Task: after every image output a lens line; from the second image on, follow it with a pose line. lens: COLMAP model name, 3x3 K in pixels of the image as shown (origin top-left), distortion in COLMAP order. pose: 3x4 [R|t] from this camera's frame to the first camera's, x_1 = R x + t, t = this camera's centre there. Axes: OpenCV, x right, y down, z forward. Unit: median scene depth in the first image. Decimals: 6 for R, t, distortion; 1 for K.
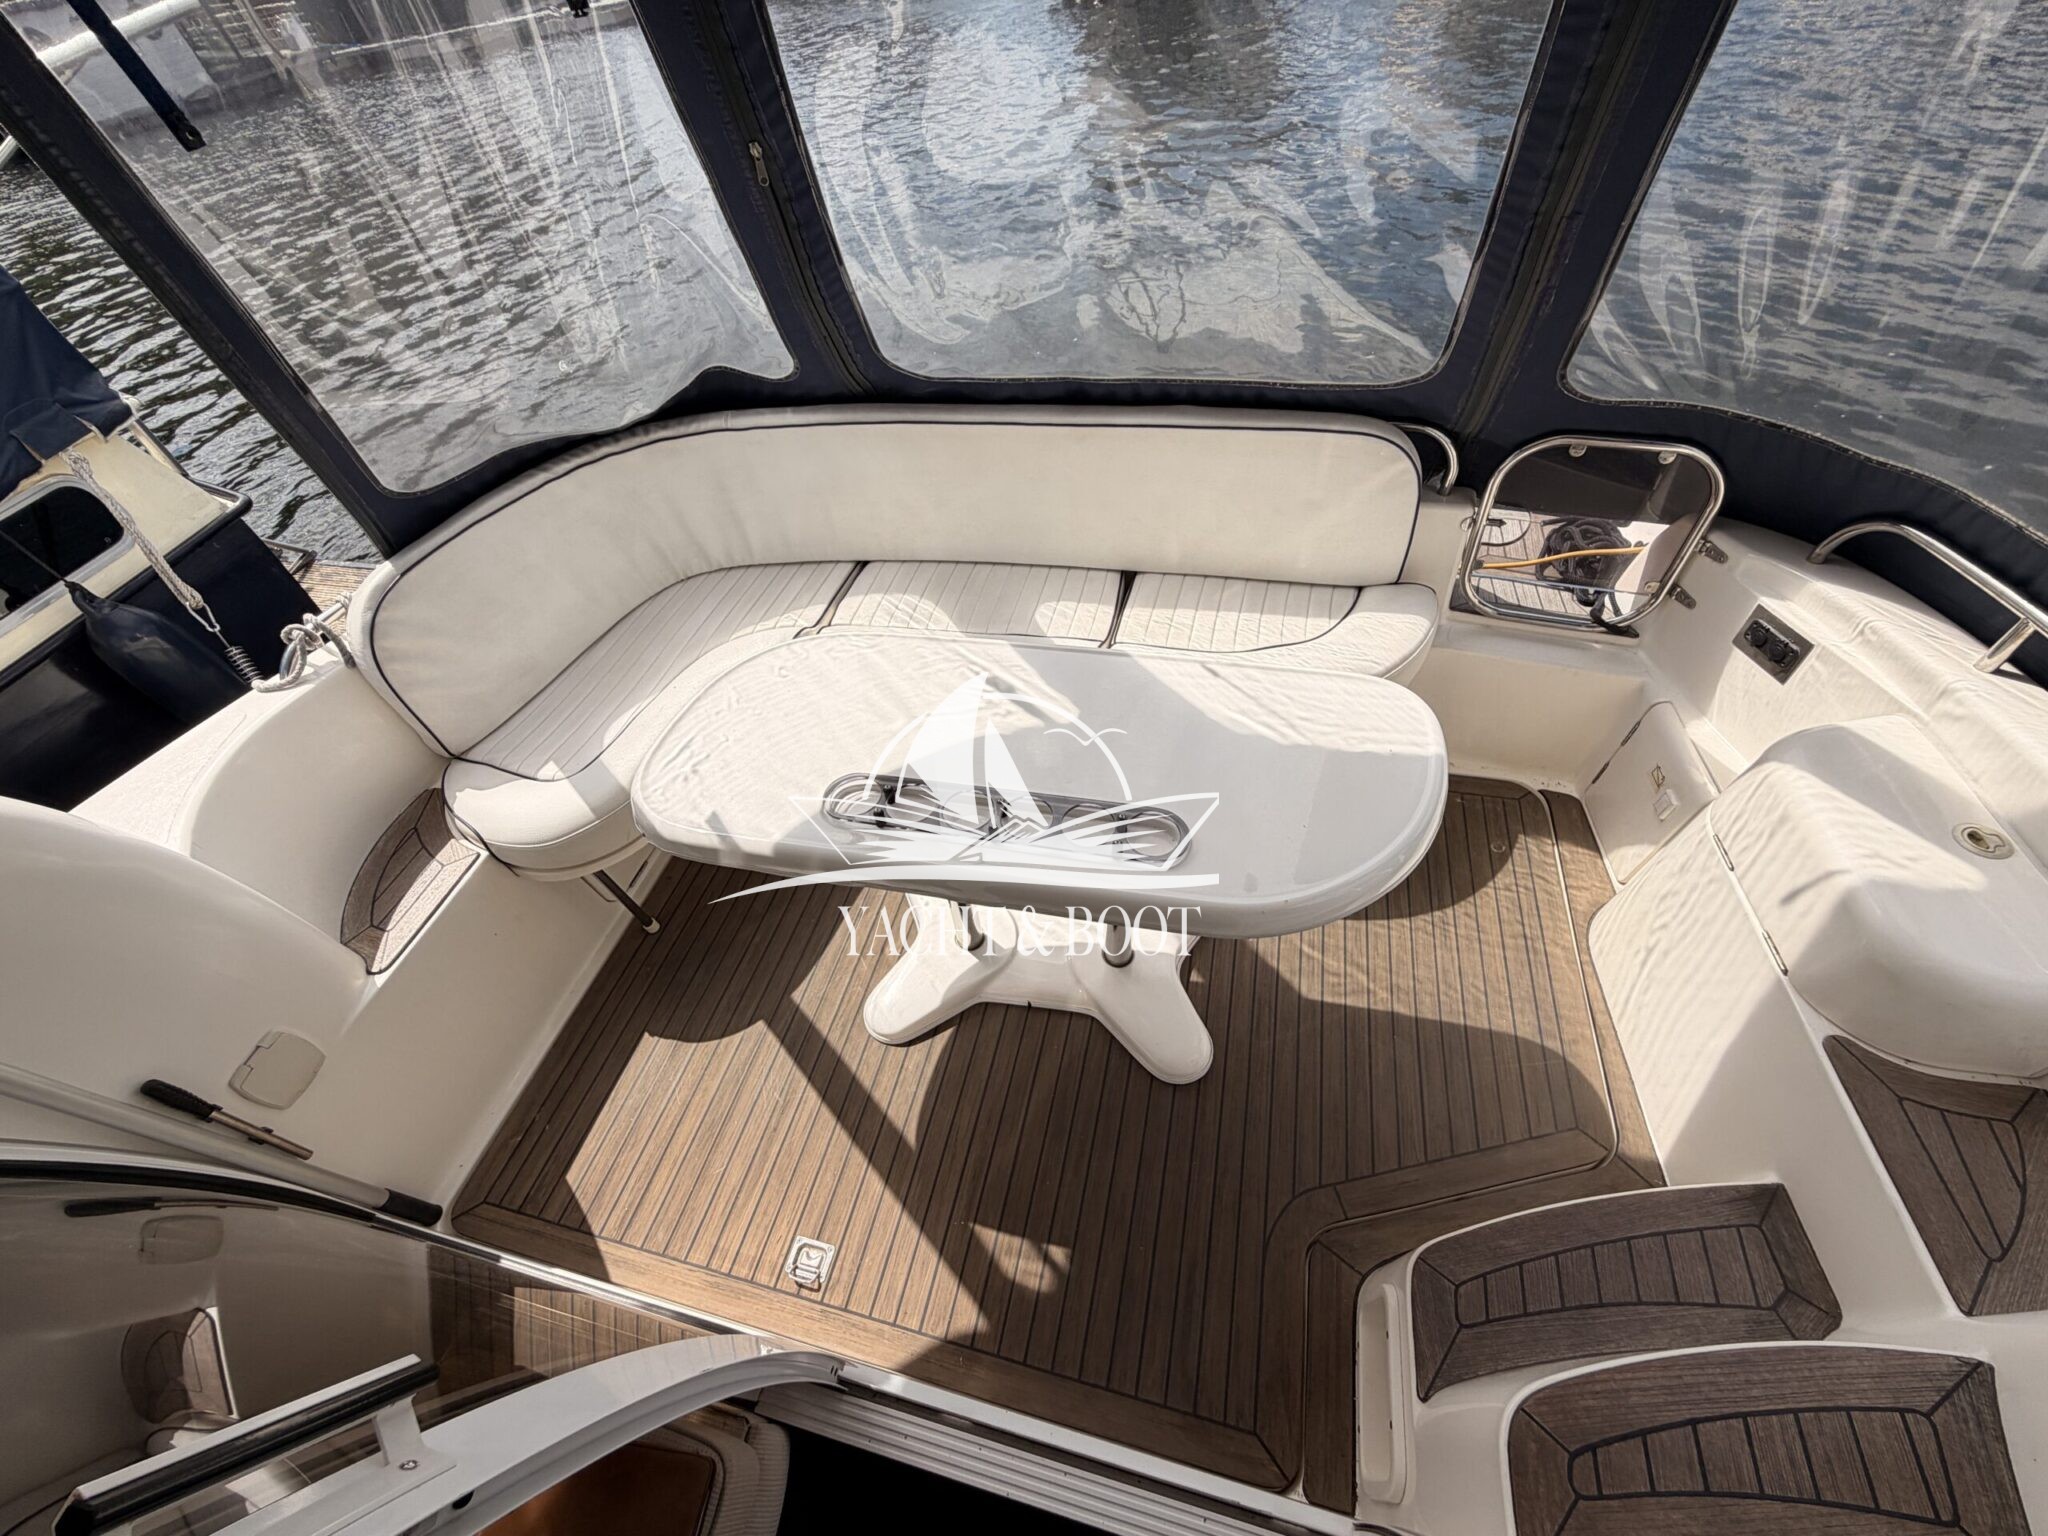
lens RADIAL K [[820.6, 0, 1017.3], [0, 820.6, 770.7], [0, 0, 1]] dist [0.000205, 0.000266]
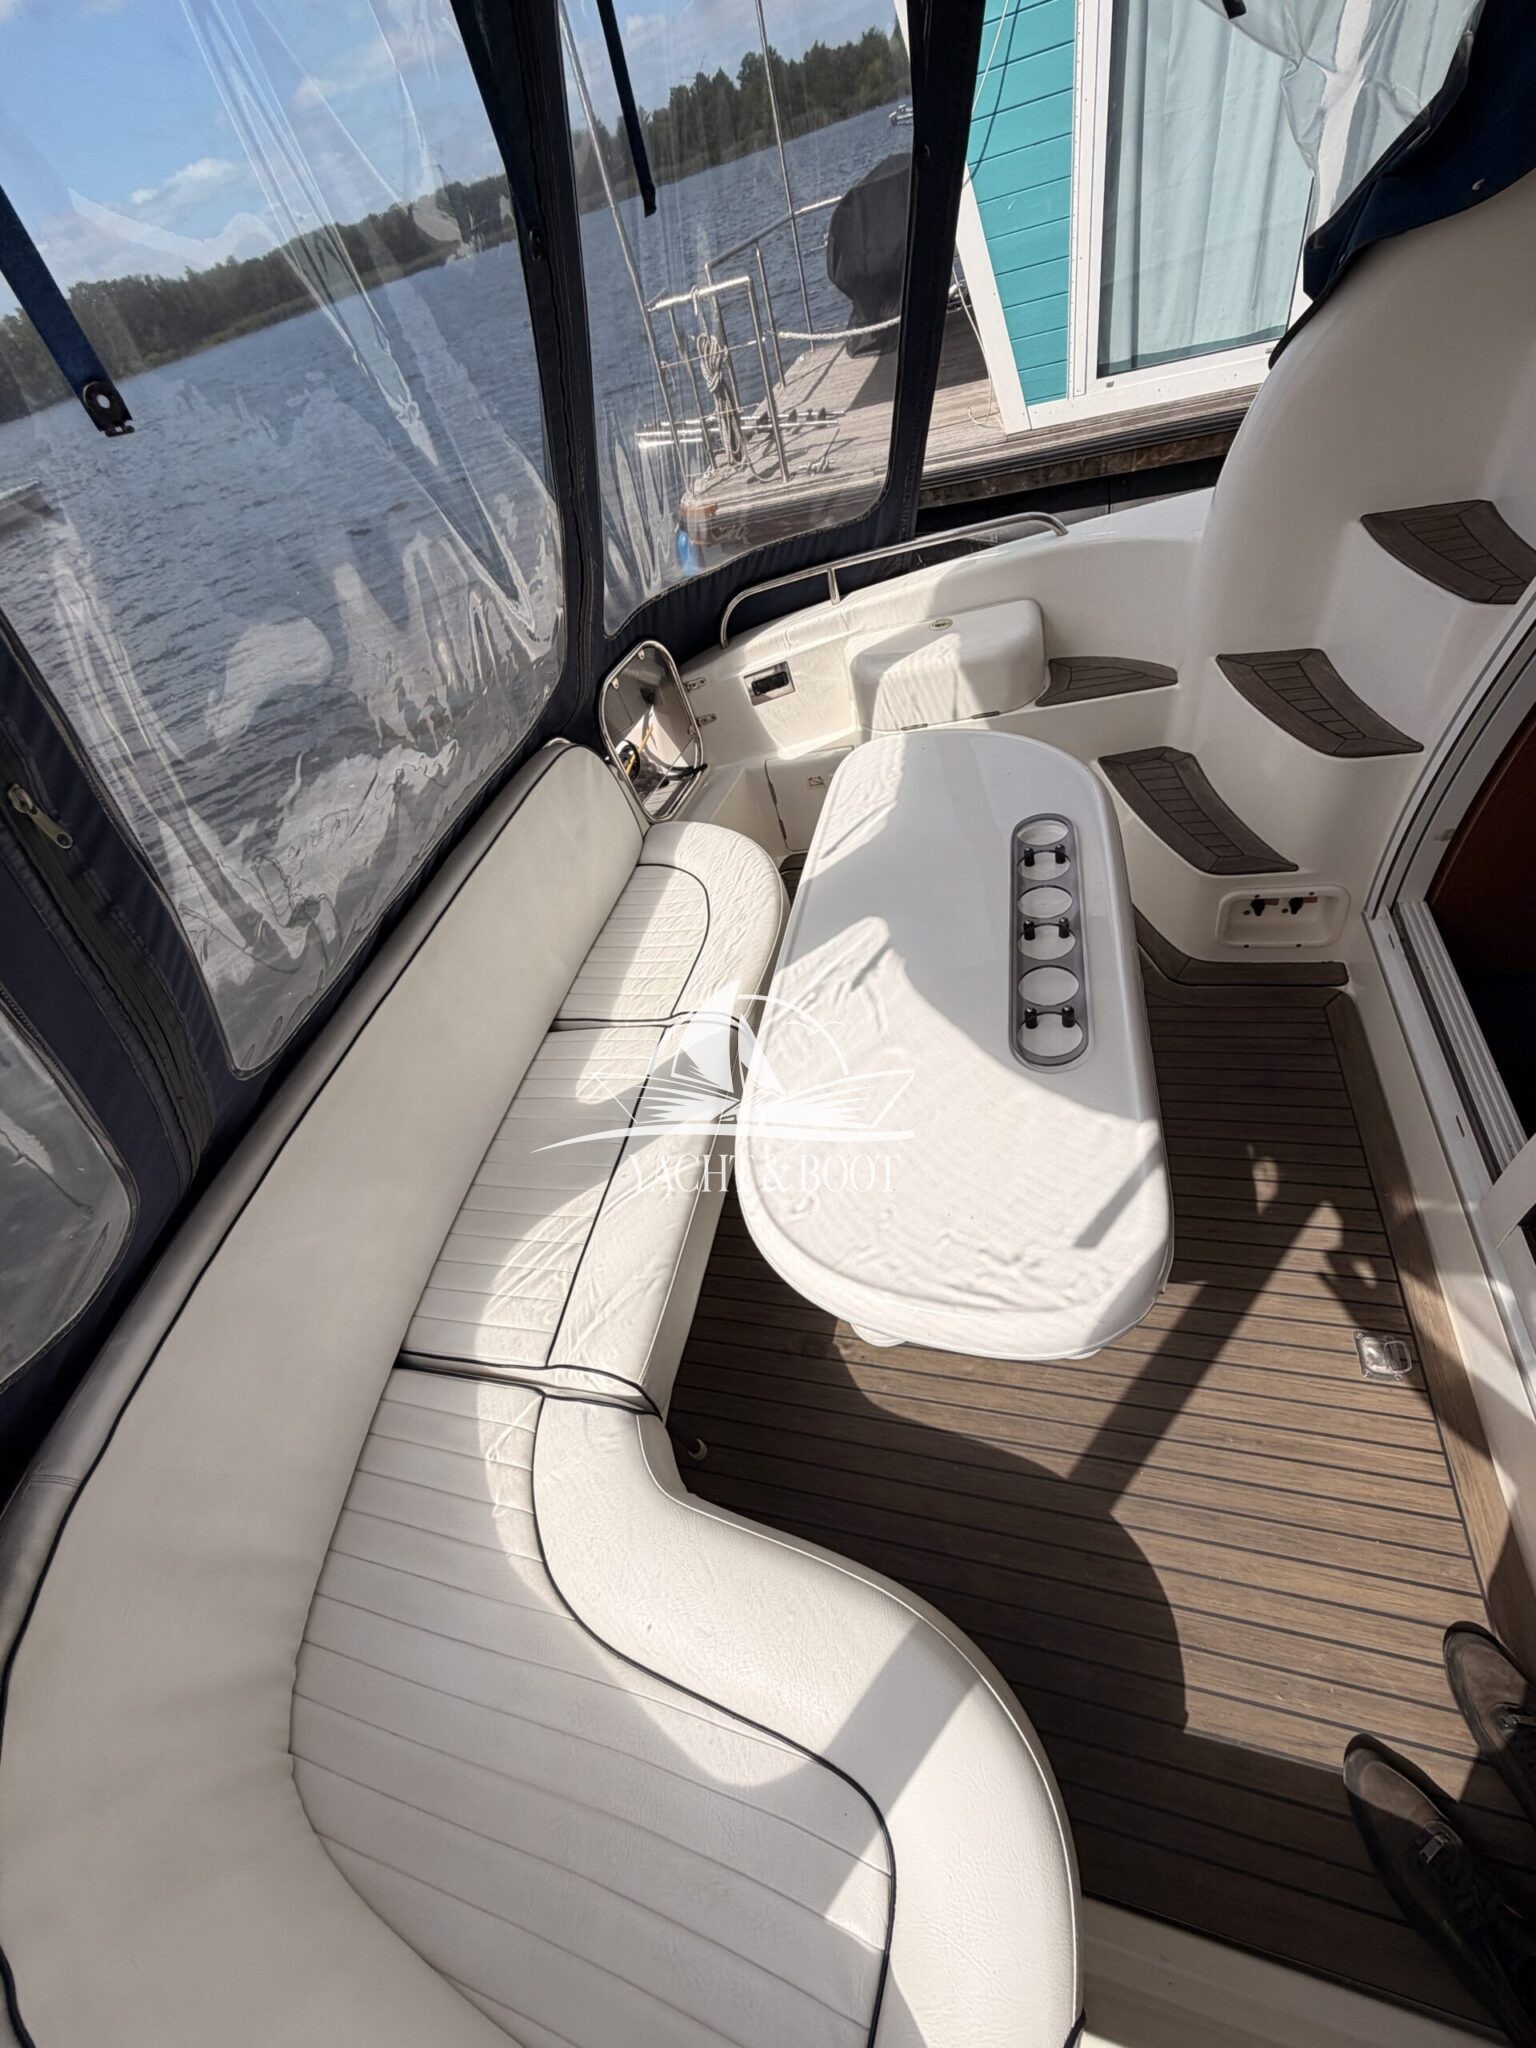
lens RADIAL K [[820.6, 0, 757.3], [0, 820.6, 1017.4], [0, 0, 1]] dist [0.000205, 0.000266]
pose [[0.018925, -0.659913, 0.751104, -0.630738], [0.895296, 0.345599, 0.281082, -0.362931], [-0.445070, 0.667140, 0.597358, 0.457947]]
